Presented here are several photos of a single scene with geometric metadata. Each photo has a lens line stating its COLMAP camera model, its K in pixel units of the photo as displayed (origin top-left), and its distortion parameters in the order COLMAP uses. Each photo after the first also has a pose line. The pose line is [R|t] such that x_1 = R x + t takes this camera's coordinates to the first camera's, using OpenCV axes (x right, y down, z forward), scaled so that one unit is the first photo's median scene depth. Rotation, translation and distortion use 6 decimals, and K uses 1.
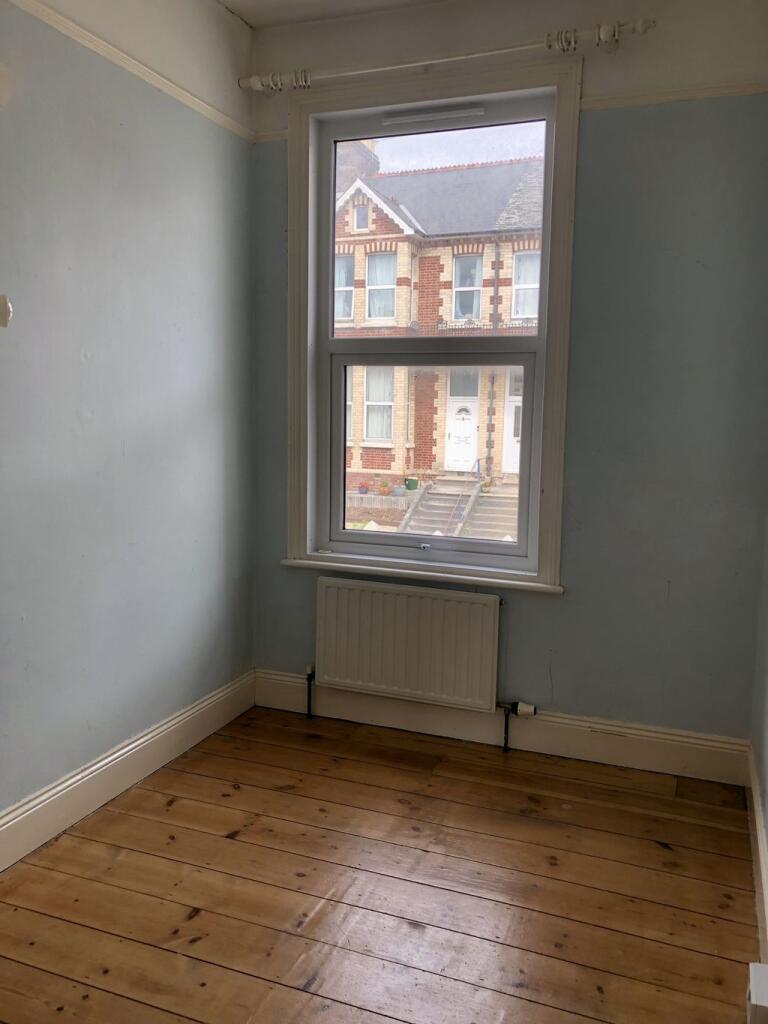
lens RADIAL K [[831.4, 0, 385.9], [0, 831.4, 511.0], [0, 0, 1]] dist [-0.021561, -0.024065]
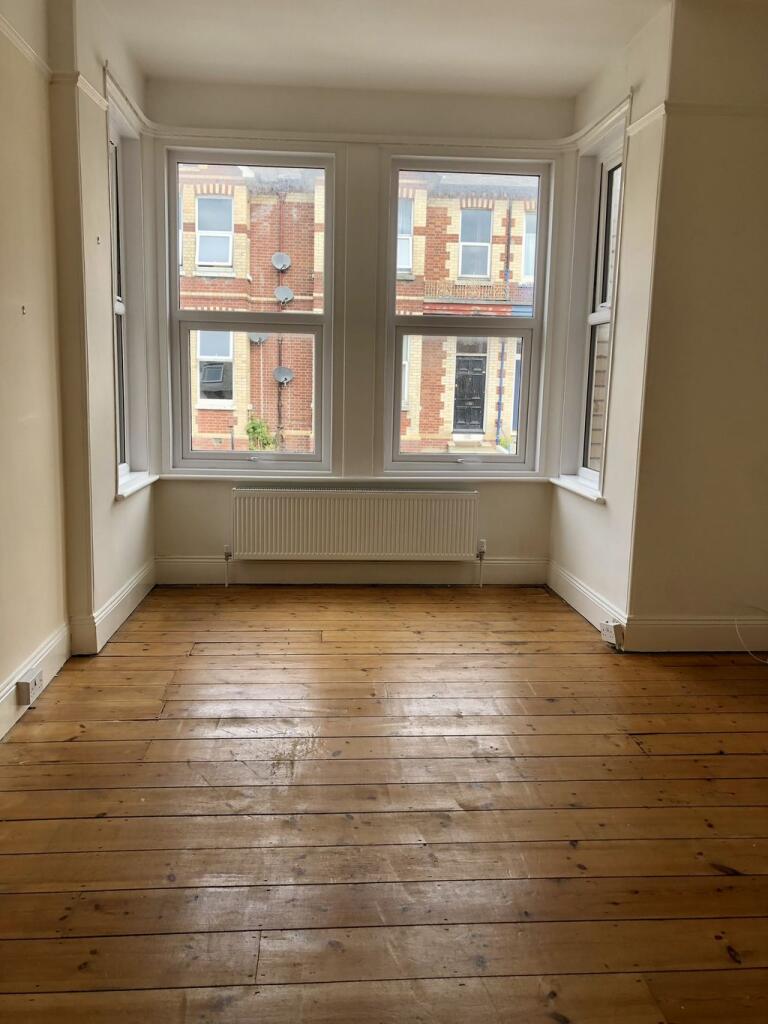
lens RADIAL K [[831.4, 0, 382.3], [0, 831.4, 513.2], [0, 0, 1]] dist [-0.021561, -0.024065]
pose [[0.899965, -0.070864, 0.430165, -0.448309], [0.049170, 0.996904, 0.061356, -0.012411], [-0.433181, -0.034067, 0.900663, 0.141786]]
